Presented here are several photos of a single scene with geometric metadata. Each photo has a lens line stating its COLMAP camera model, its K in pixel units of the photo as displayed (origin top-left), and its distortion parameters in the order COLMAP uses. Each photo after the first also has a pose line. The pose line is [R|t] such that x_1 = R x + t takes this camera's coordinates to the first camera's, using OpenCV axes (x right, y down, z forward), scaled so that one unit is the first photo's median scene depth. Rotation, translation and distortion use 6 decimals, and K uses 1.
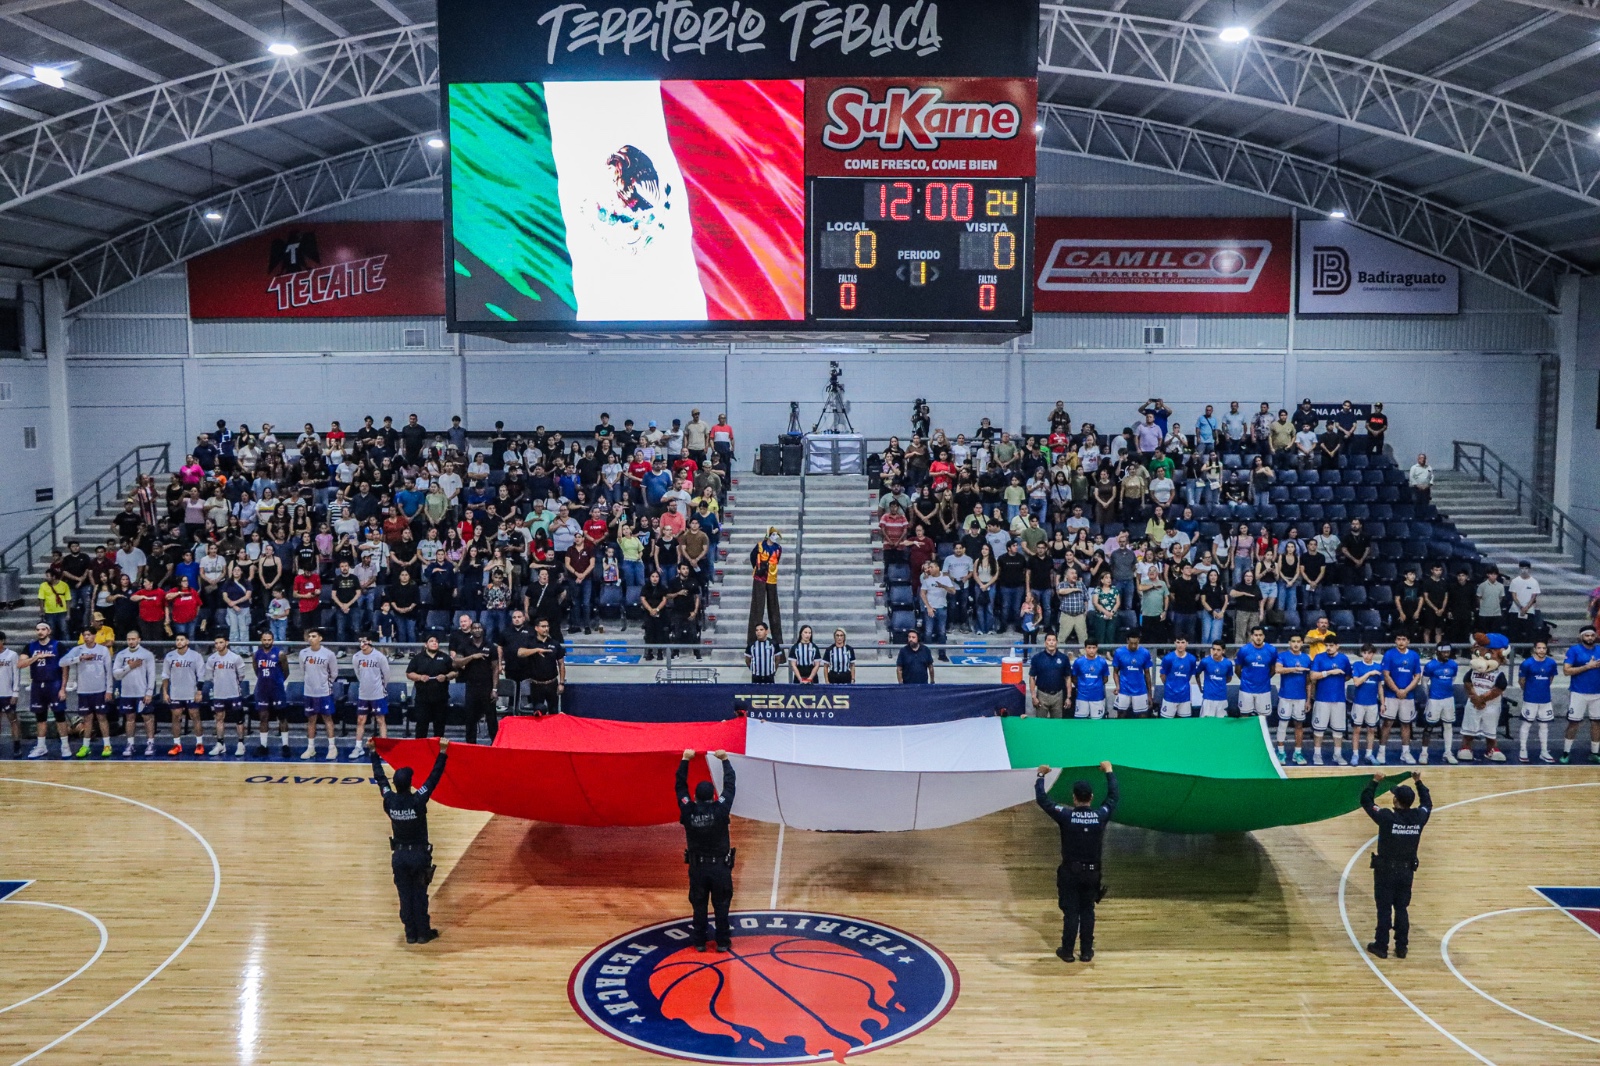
lens RADIAL K [[1507.7, 0, 800.0], [0, 1507.7, 533.0], [0, 0, 1]] dist [-0.122692, 0.012778]
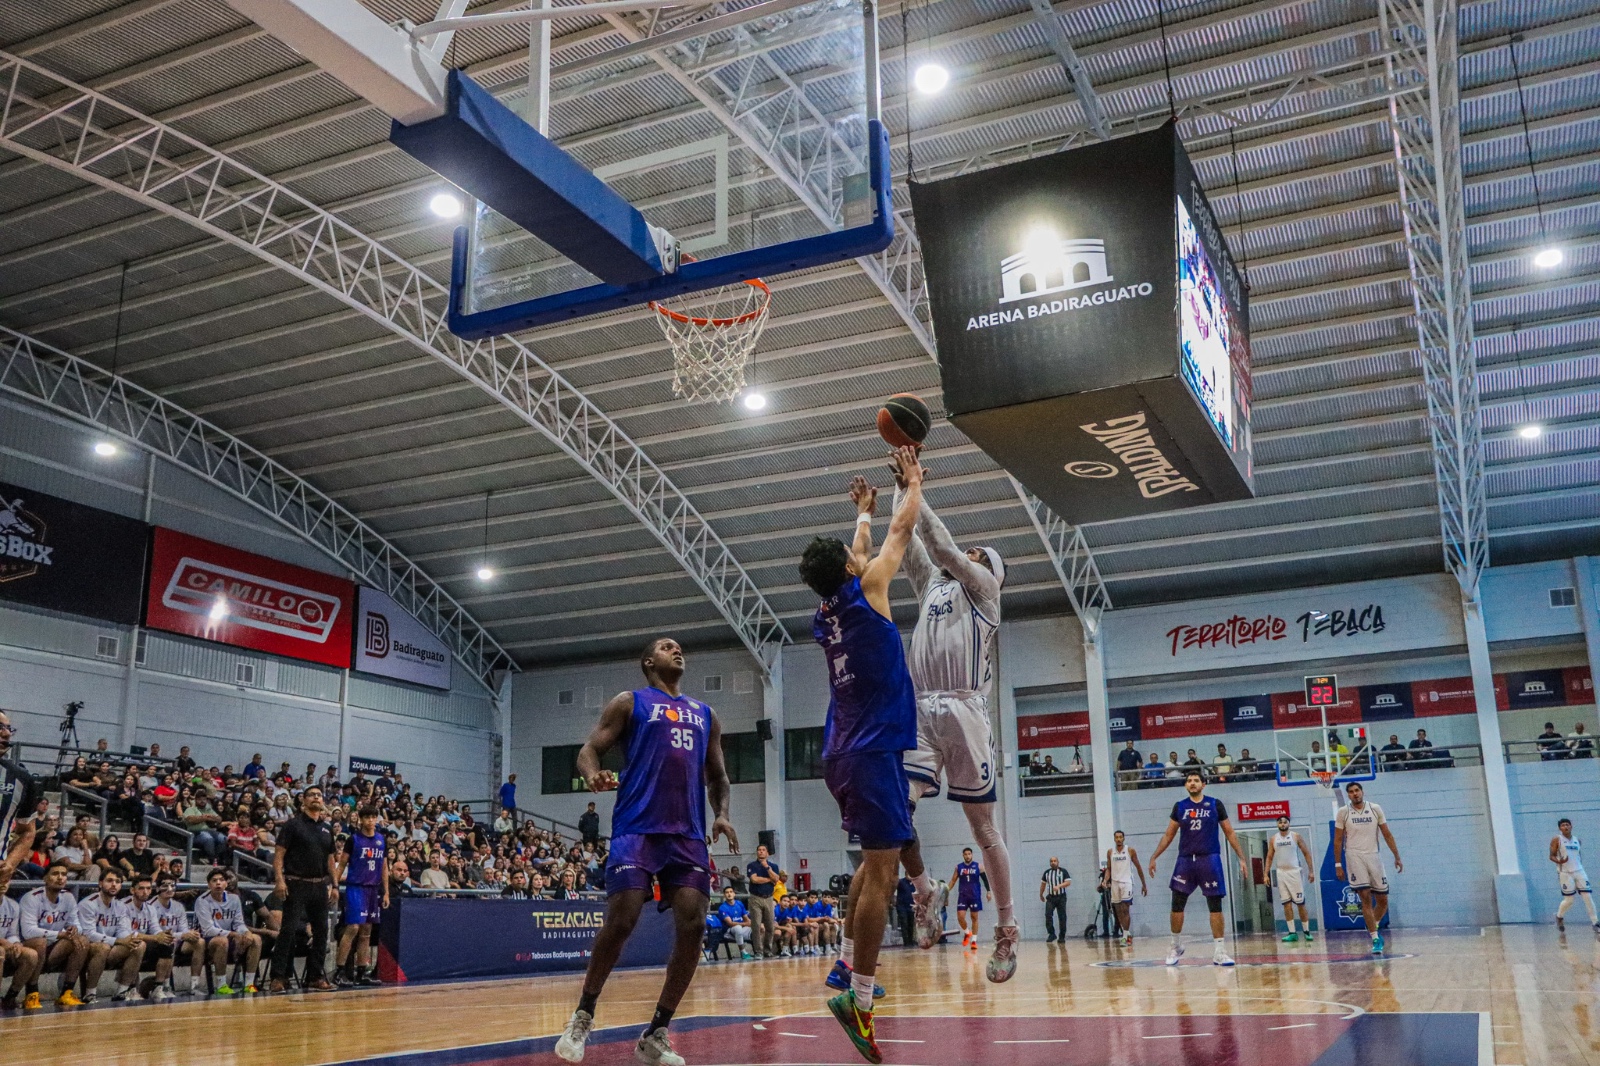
lens RADIAL K [[1507.7, 0, 800.0], [0, 1507.7, 533.0], [0, 0, 1]] dist [-0.122692, 0.012778]
pose [[0.391843, 0.228651, 0.891167, -0.510473], [0.115331, 0.948777, -0.294143, 0.108447], [-0.912775, 0.218037, 0.345401, 0.322853]]
